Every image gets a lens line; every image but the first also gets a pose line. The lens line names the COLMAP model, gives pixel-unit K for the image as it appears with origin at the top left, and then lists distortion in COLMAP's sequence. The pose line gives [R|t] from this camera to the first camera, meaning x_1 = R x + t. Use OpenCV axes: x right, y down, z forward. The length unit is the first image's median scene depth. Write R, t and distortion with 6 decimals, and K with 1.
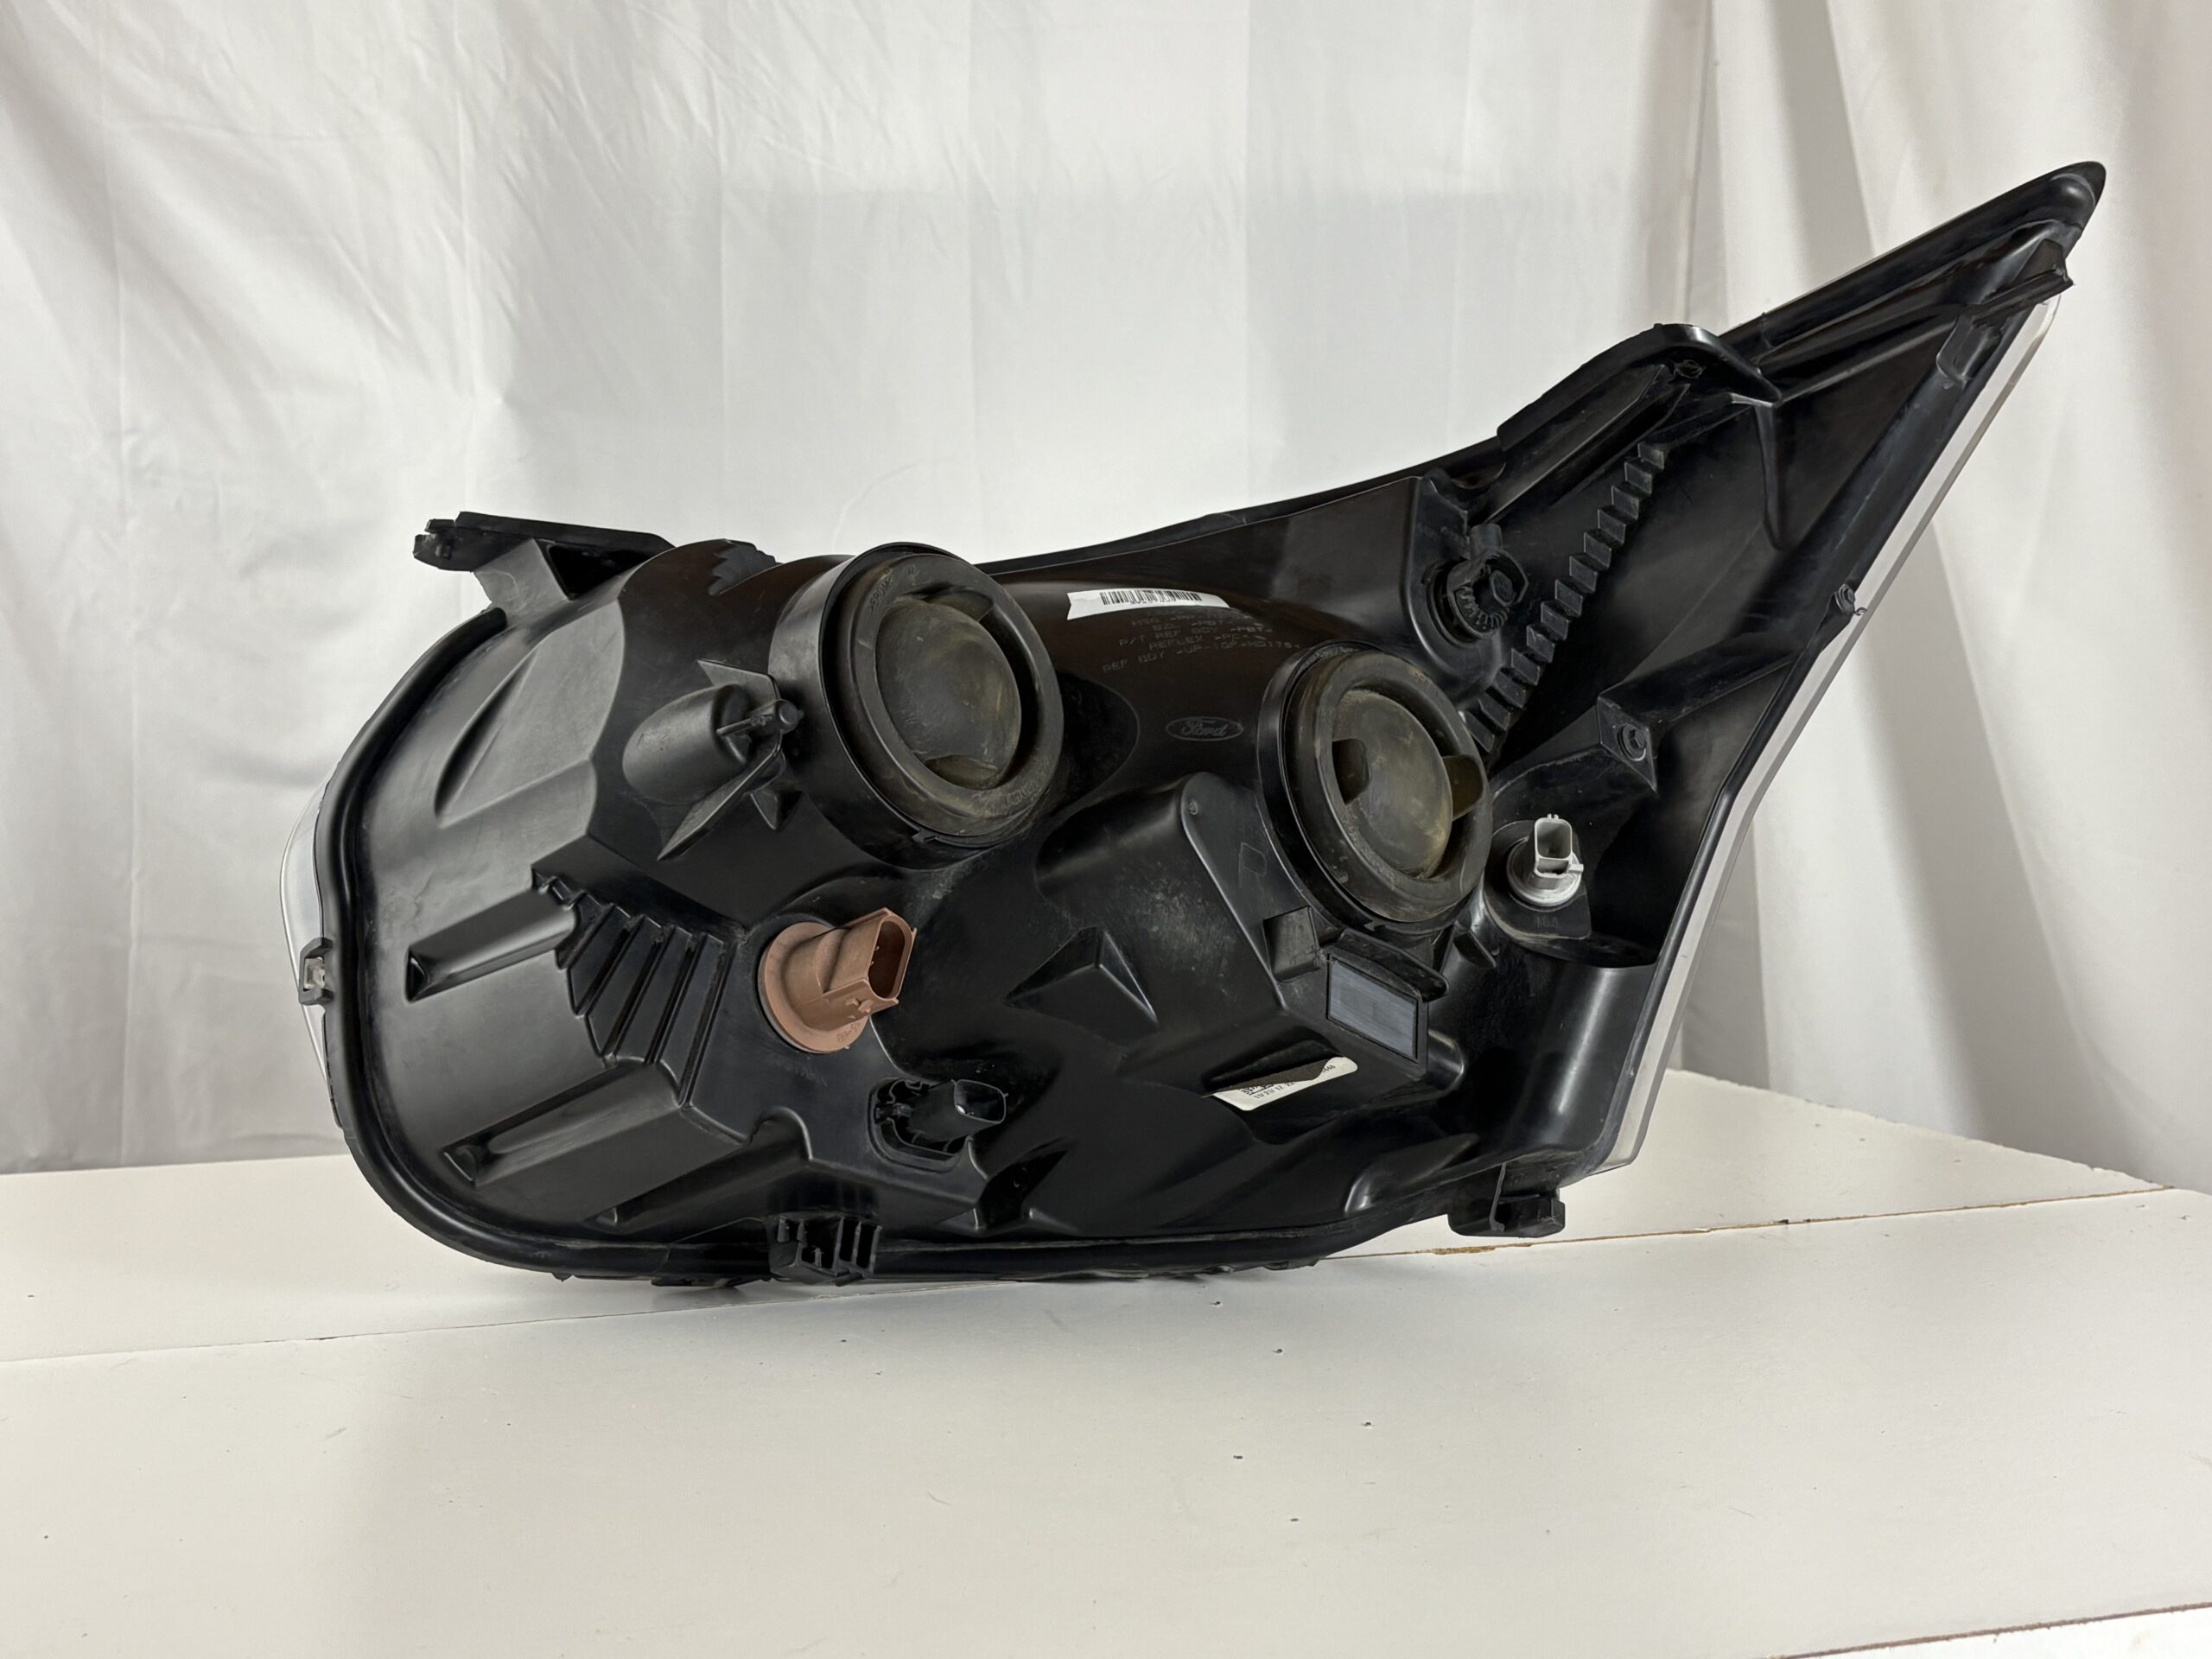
lens RADIAL K [[2628.0, 0, 1120.5], [0, 2628.0, 833.6], [0, 0, 1]] dist [0.012490, 0.000000]
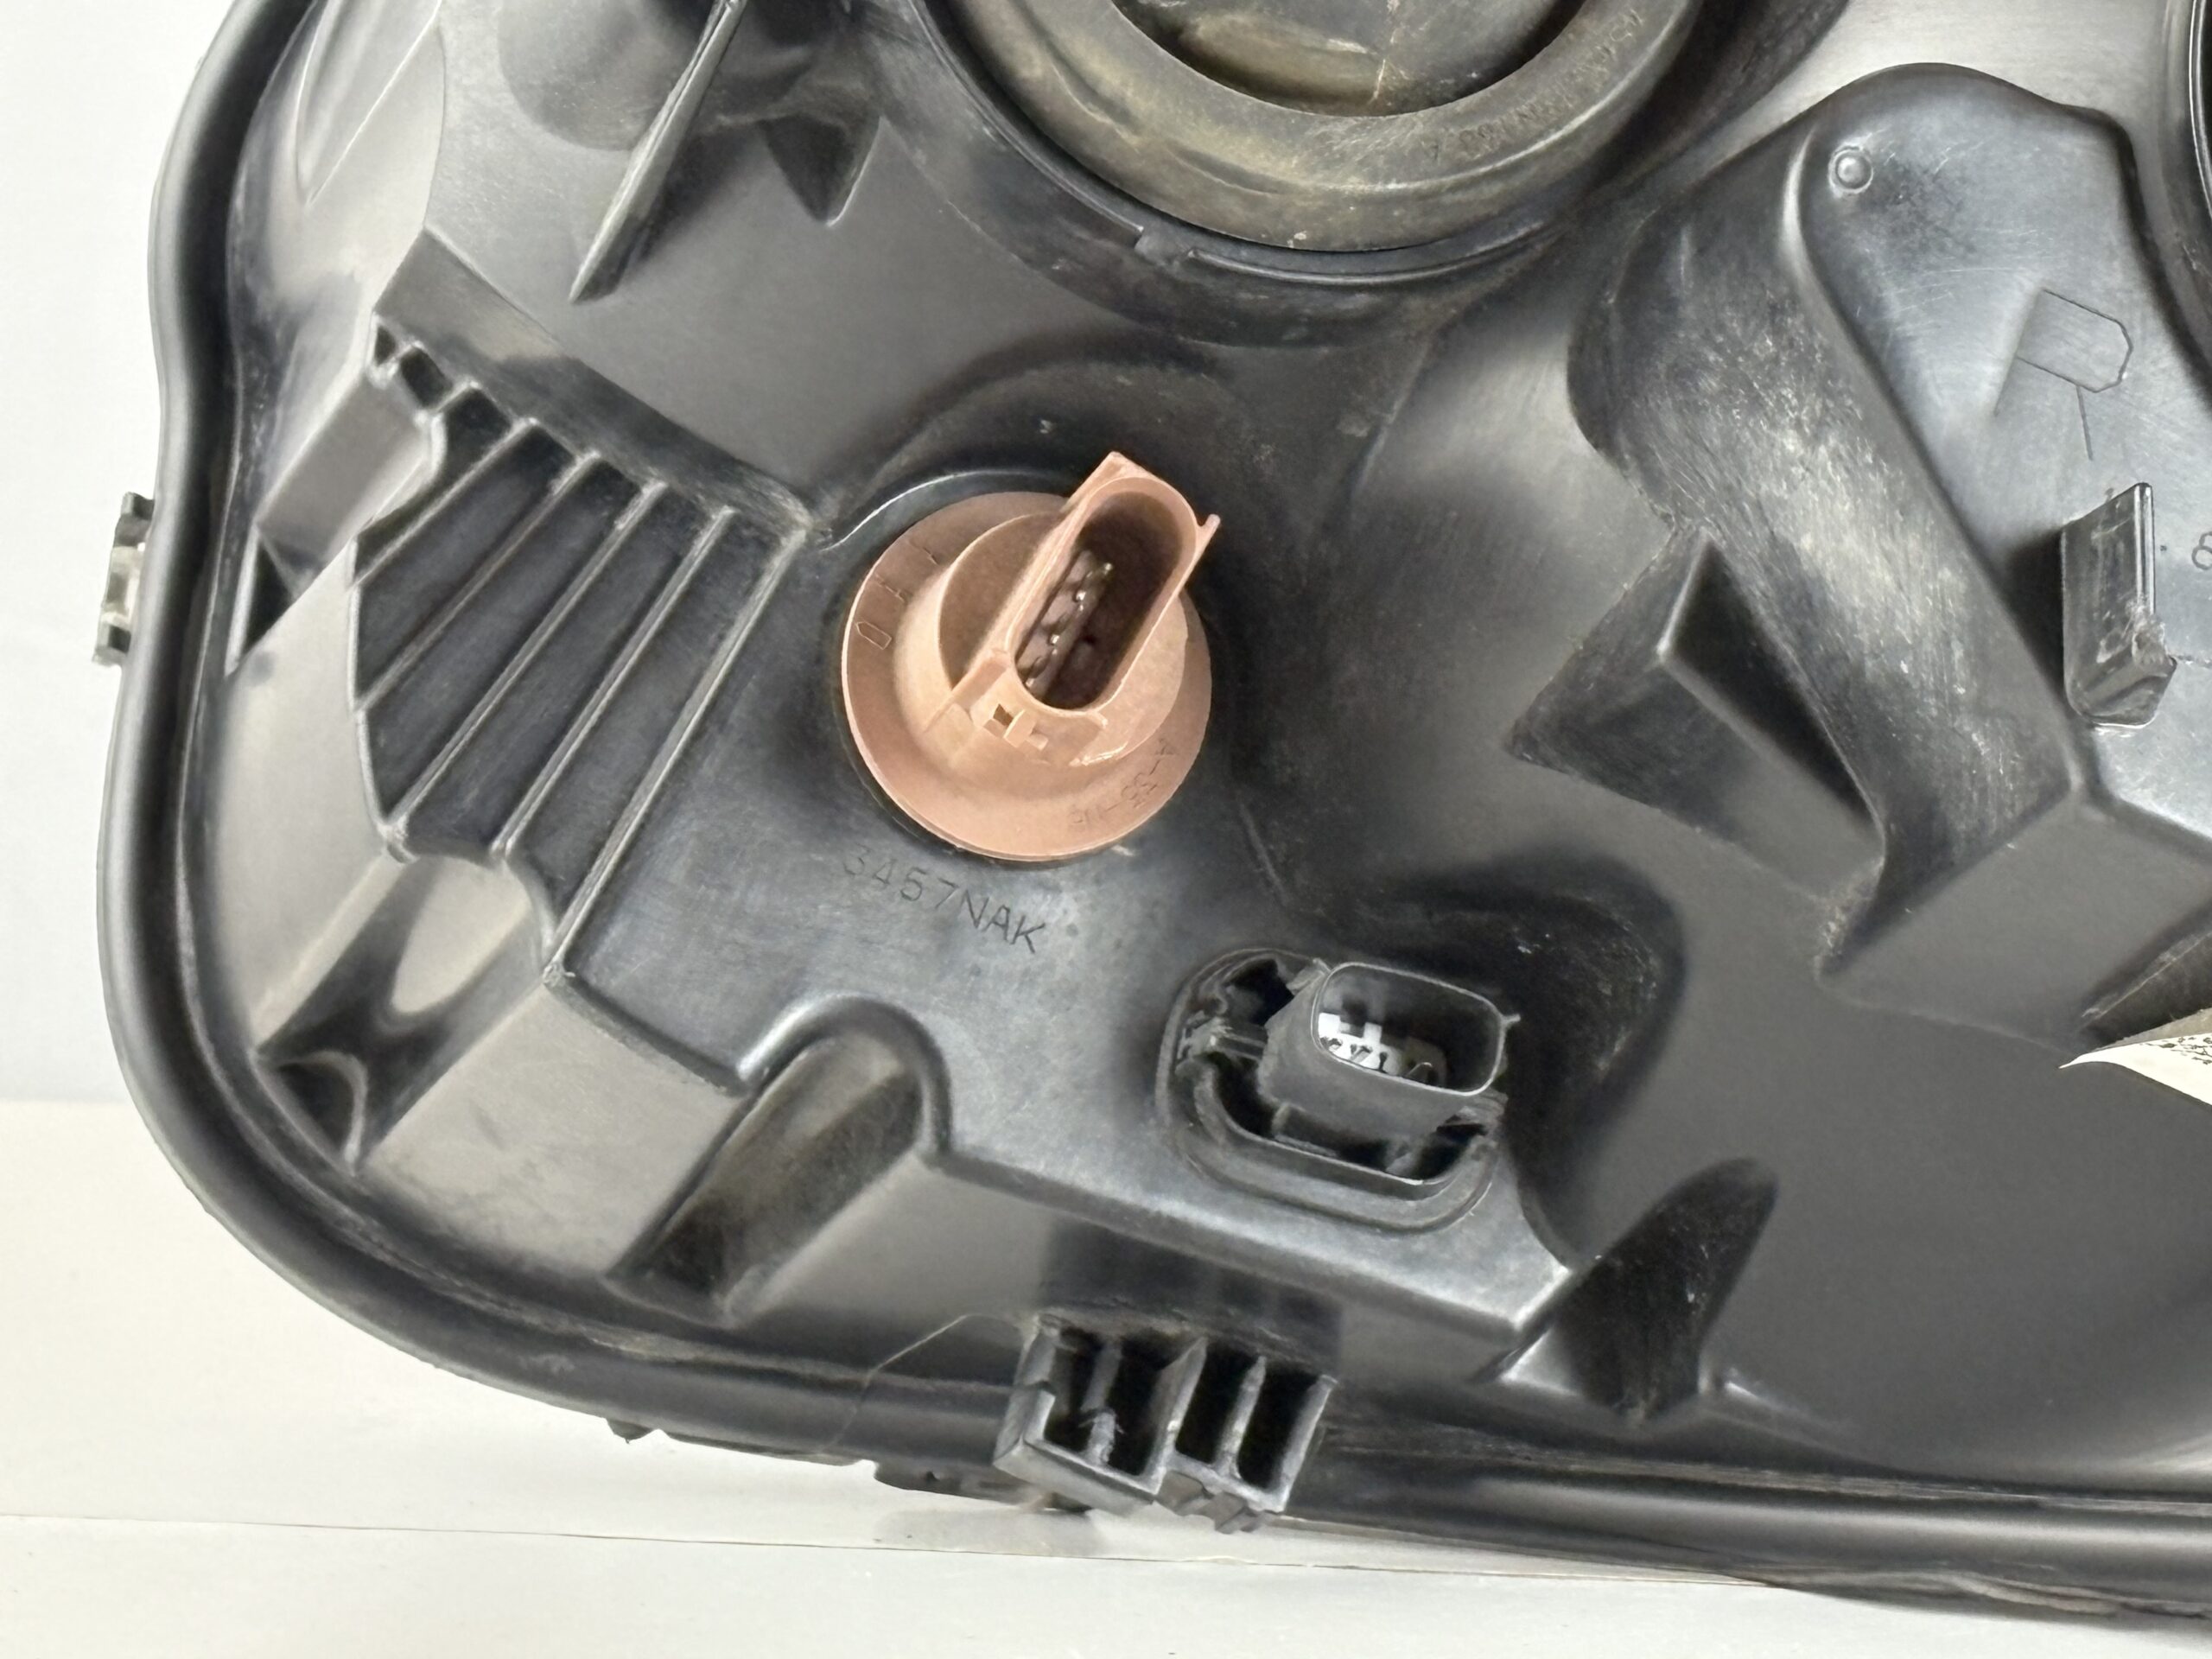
lens RADIAL K [[8175.1, 0, 1106.5], [0, 8175.1, 828.6], [0, 0, 1]] dist [0.987416, 0.000000]
pose [[0.822622, 0.058531, -0.565568, 0.509879], [-0.023099, 0.997307, 0.069614, 0.001959], [0.568119, -0.044202, 0.821758, 0.093014]]
